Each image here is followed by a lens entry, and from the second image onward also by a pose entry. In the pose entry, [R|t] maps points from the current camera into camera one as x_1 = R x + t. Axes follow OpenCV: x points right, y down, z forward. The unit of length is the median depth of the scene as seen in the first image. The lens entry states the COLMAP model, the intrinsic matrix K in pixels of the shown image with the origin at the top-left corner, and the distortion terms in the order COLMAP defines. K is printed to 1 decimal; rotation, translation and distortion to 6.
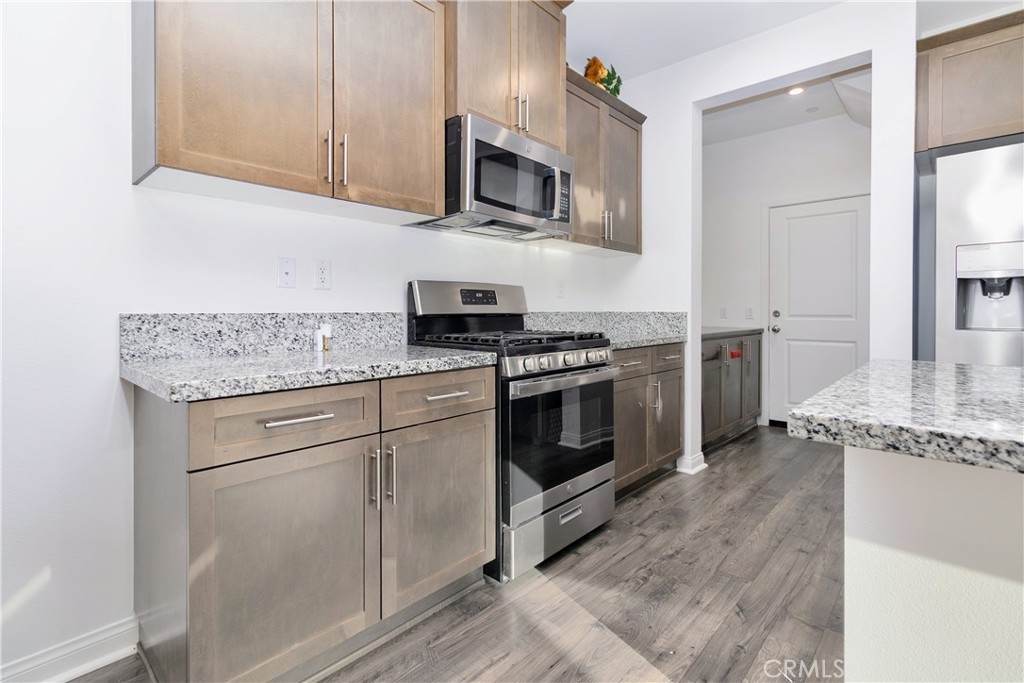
lens RADIAL K [[478.1, 0, 522.6], [0, 478.1, 316.4], [0, 0, 1]] dist [0.000202, -0.000213]
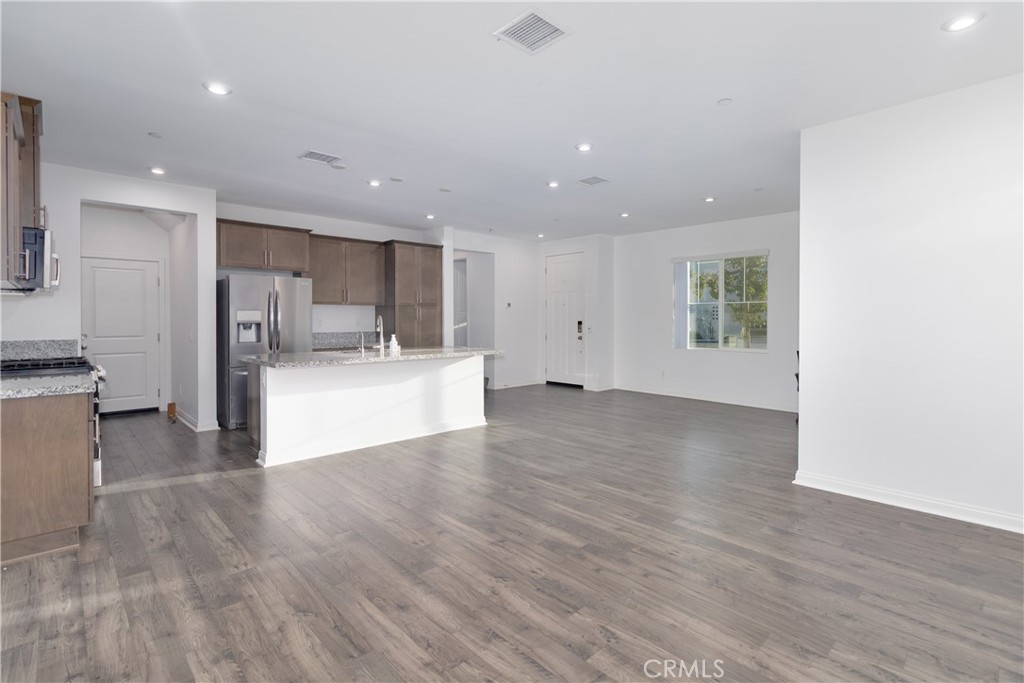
lens RADIAL K [[478.1, 0, 522.6], [0, 478.1, 316.4], [0, 0, 1]] dist [0.000202, -0.000213]
pose [[0.077624, 0.003001, 0.996978, -1.355826], [0.009544, 0.999947, -0.003753, -0.081480], [-0.996937, 0.009807, 0.077591, -0.640023]]
